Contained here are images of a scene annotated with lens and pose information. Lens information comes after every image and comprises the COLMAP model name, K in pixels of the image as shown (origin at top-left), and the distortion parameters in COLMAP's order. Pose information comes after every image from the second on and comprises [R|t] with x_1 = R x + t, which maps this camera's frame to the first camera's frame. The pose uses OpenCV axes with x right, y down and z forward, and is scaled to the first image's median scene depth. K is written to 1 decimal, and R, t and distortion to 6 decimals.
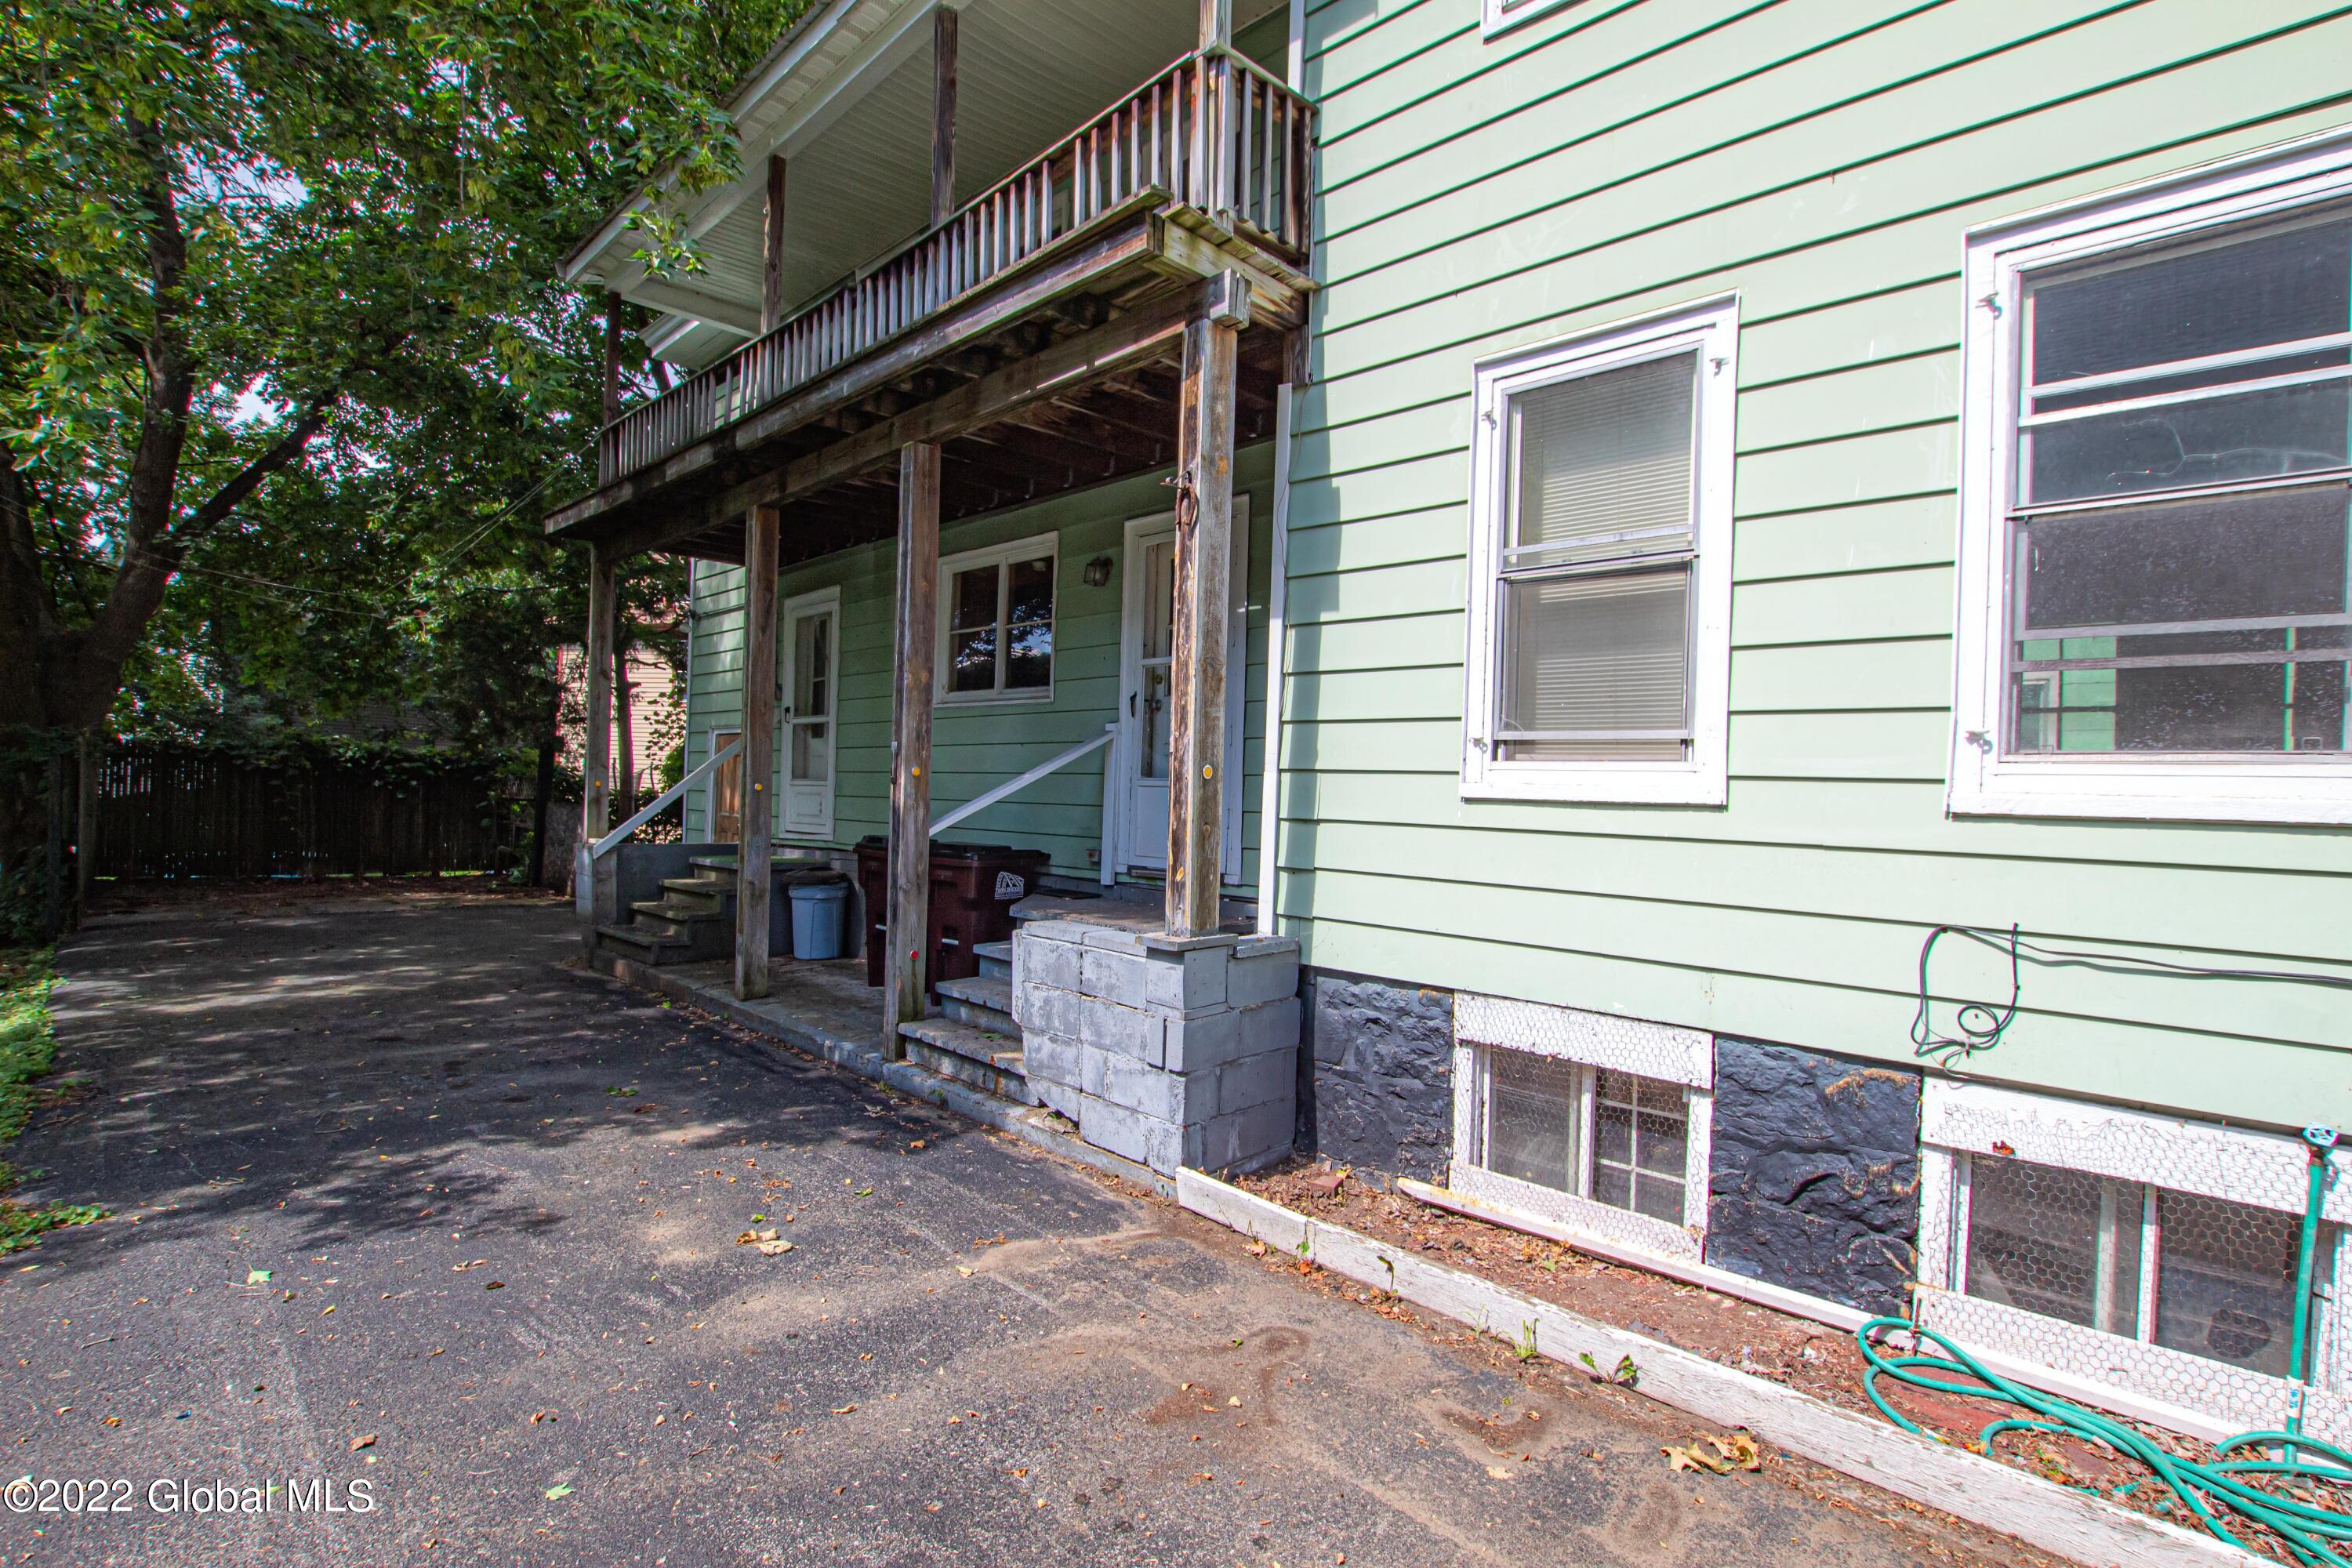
lens RADIAL K [[1077.5, 0, 1178.8], [0, 1077.5, 776.2], [0, 0, 1]] dist [-0.028970, 0.004010]
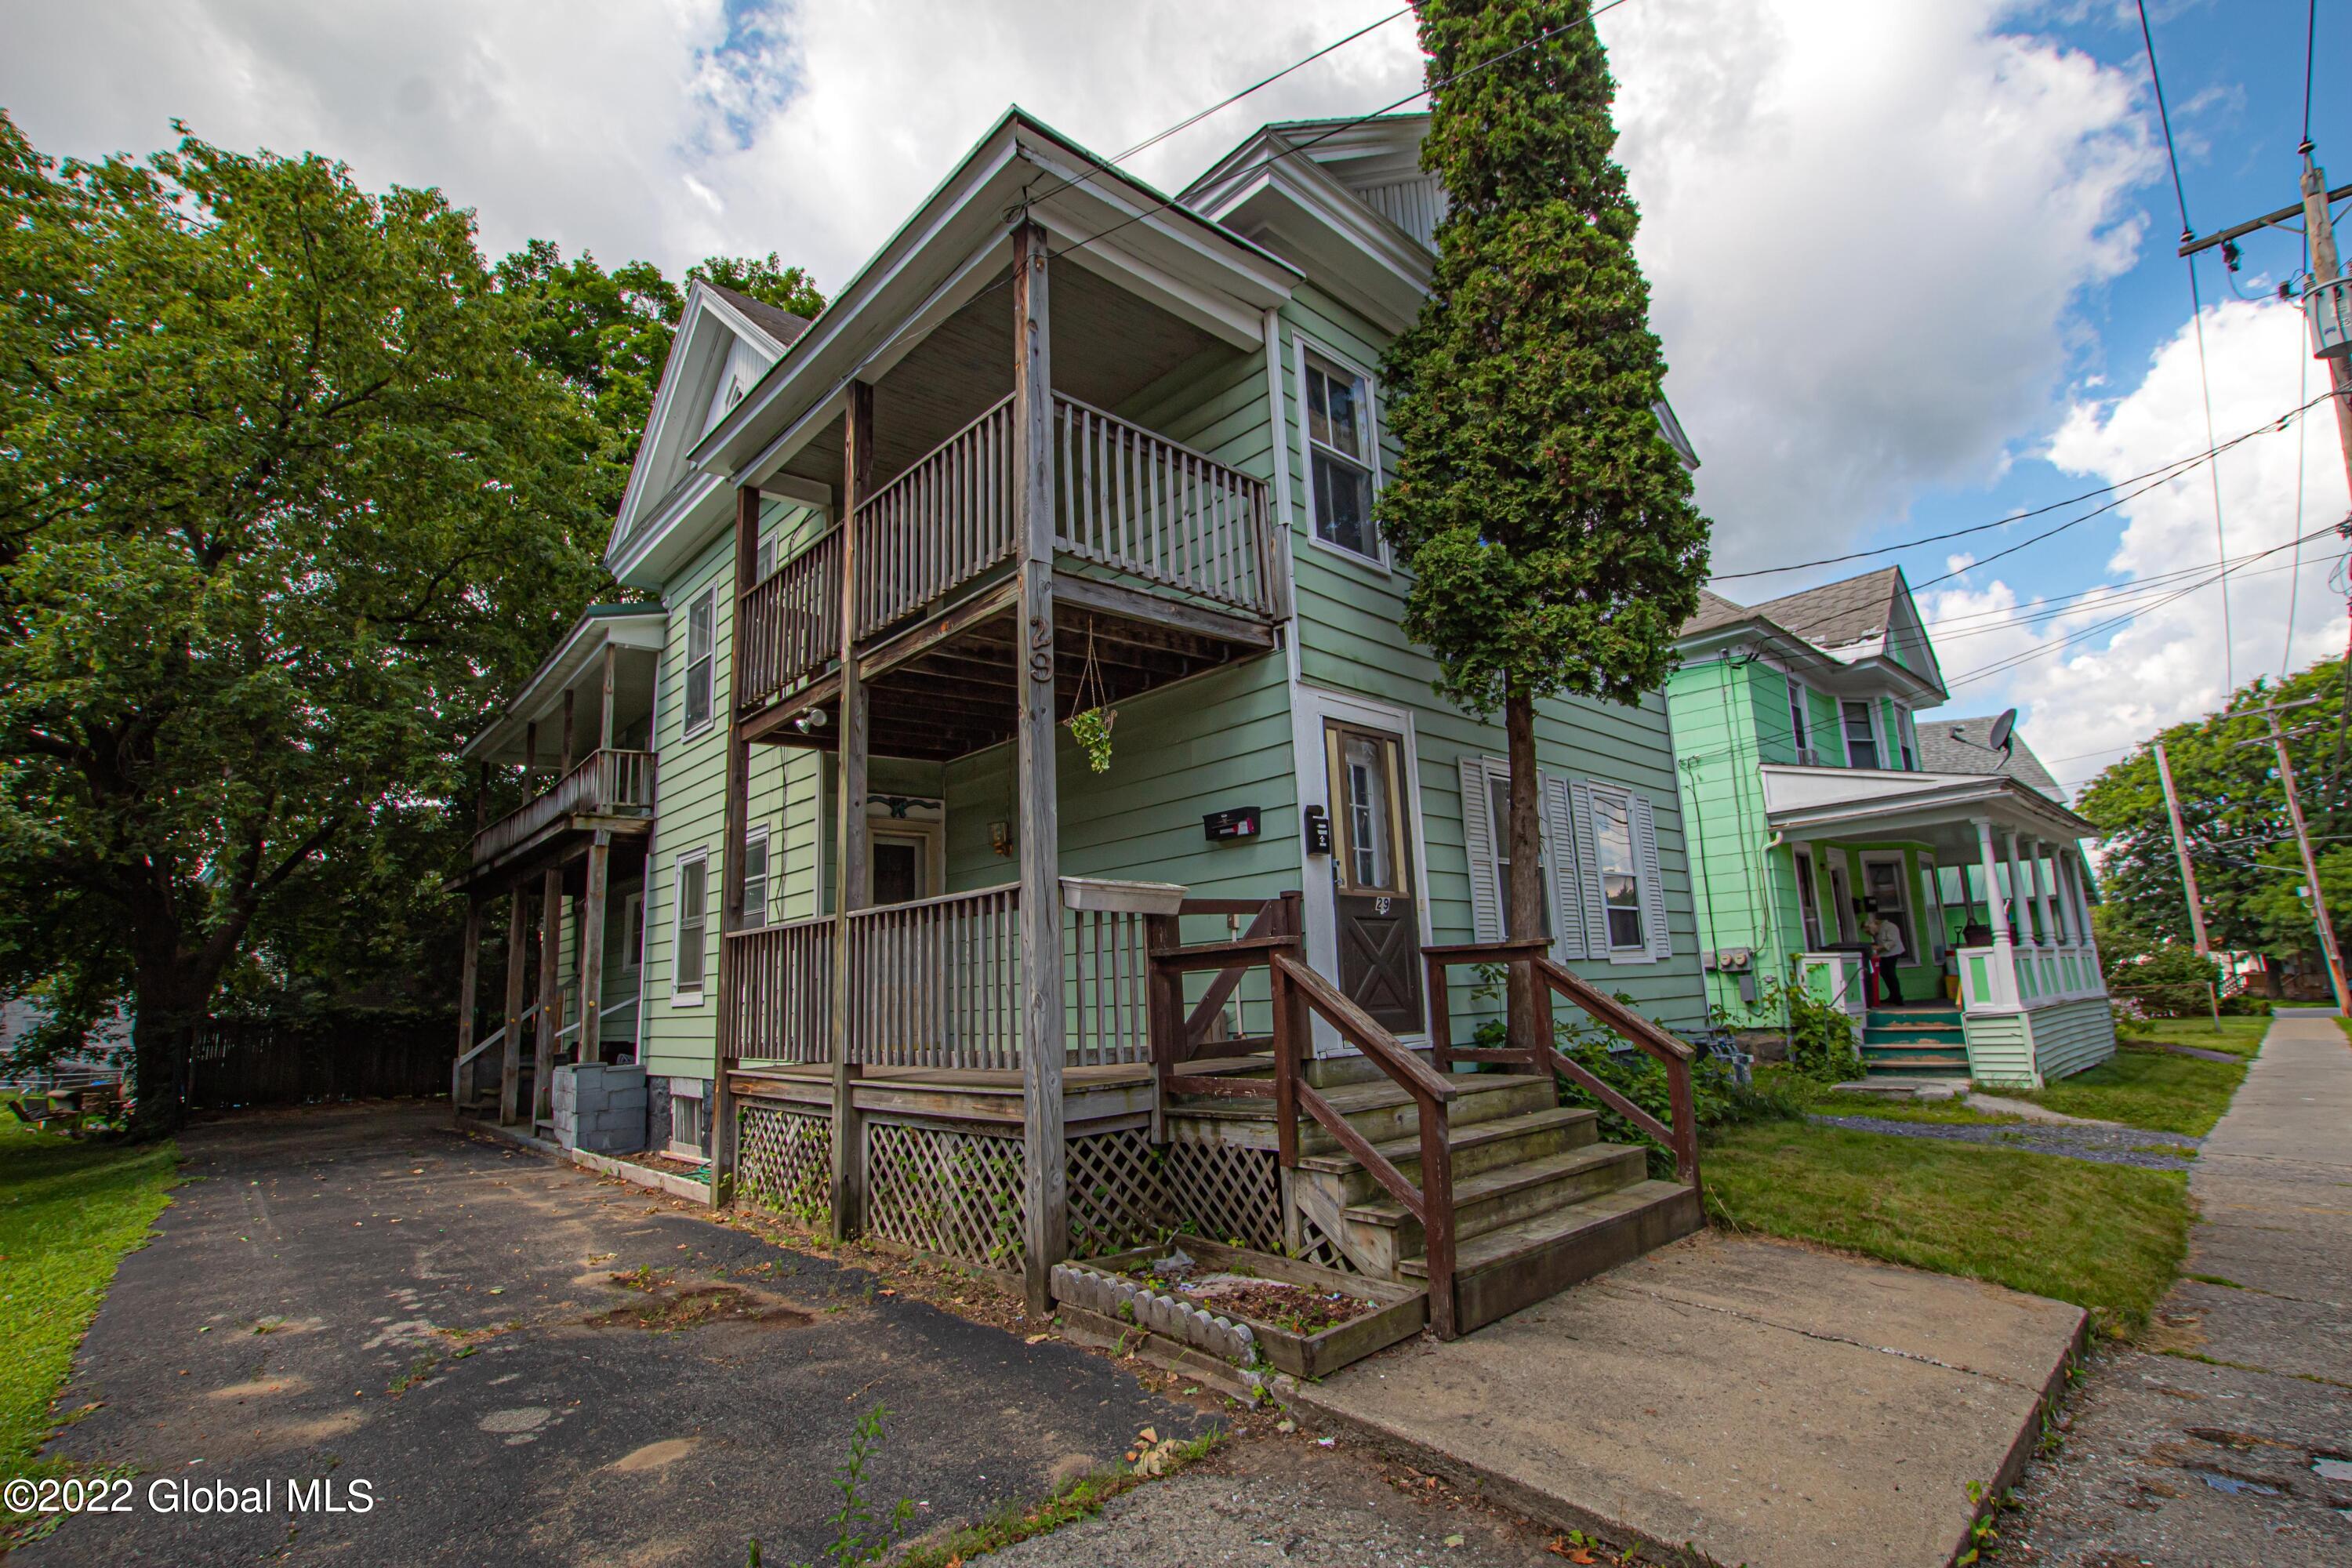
lens RADIAL K [[1077.5, 0, 1161.6], [0, 1077.5, 793.8], [0, 0, 1]] dist [-0.028970, 0.004010]
pose [[0.996033, -0.075810, -0.046606, 1.540185], [0.066149, 0.981053, -0.182097, 0.061104], [0.059528, 0.178291, 0.982175, -1.604911]]
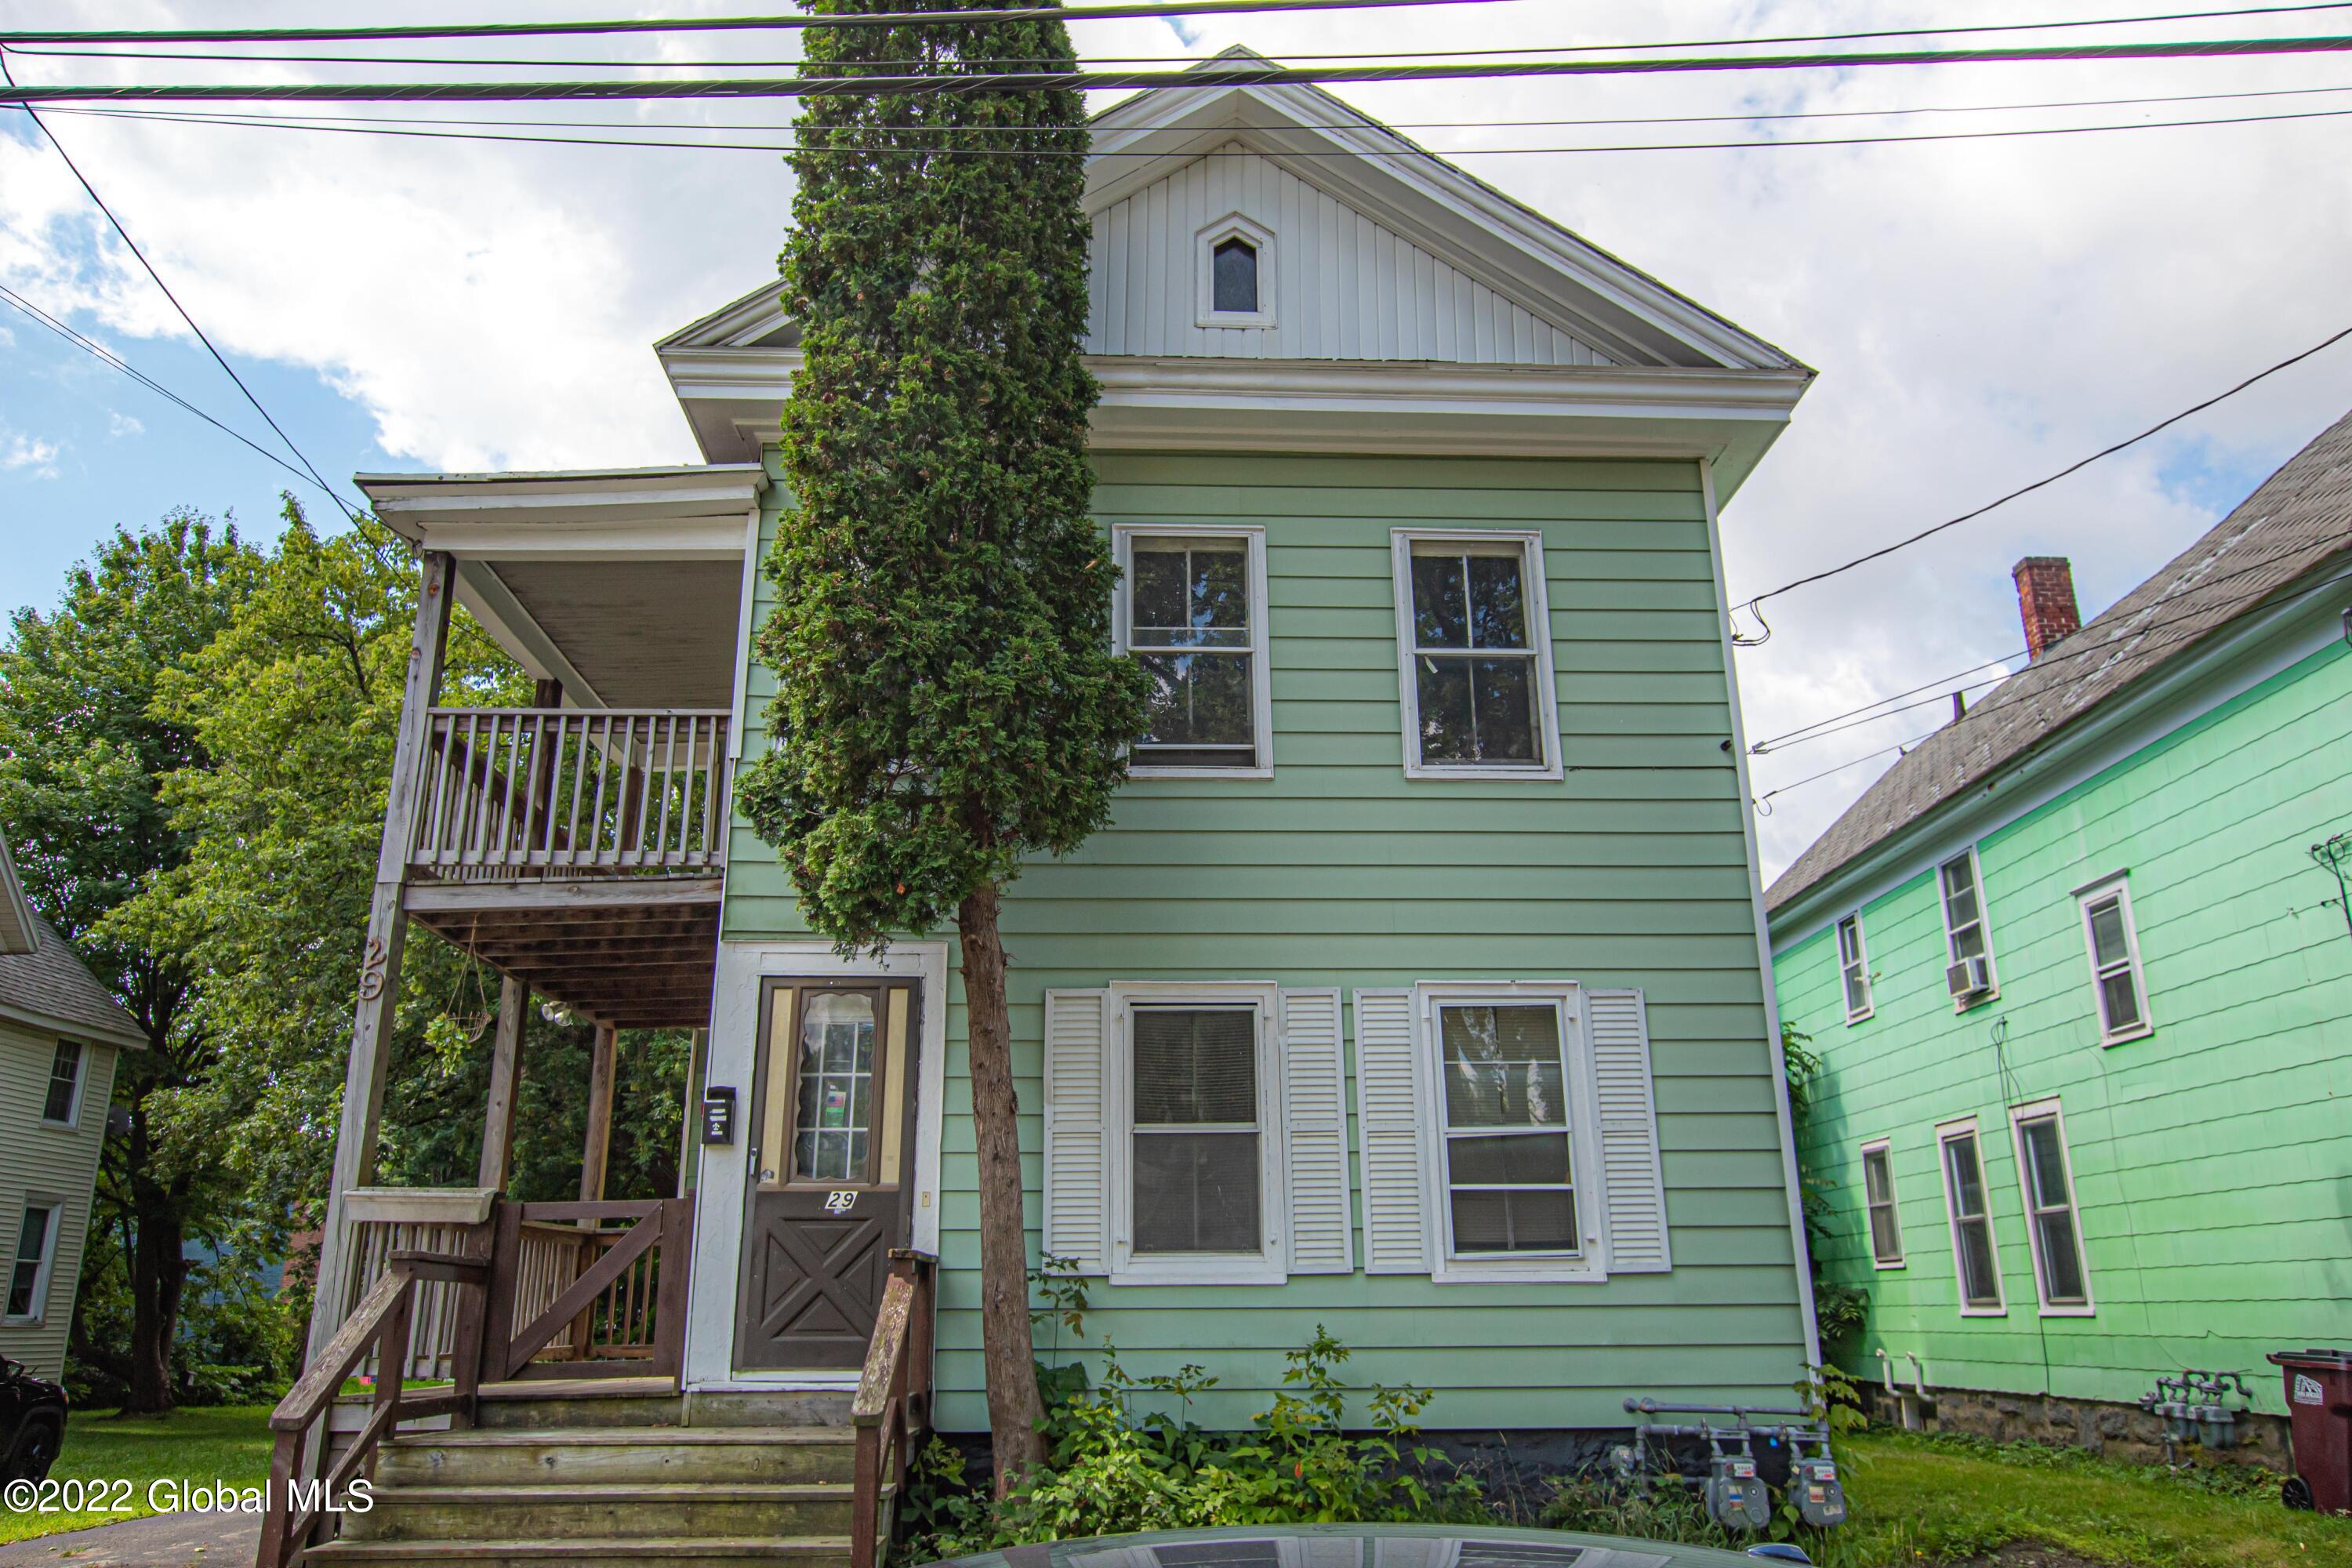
lens RADIAL K [[1641.7, 0, 1181.6], [0, 1641.7, 787.7], [0, 0, 1]] dist [0.001854, 0.001092]
pose [[0.717447, -0.241006, -0.653595, 3.474881], [0.026136, 0.946898, -0.320470, 0.124844], [0.696123, 0.212838, 0.685648, -1.150746]]
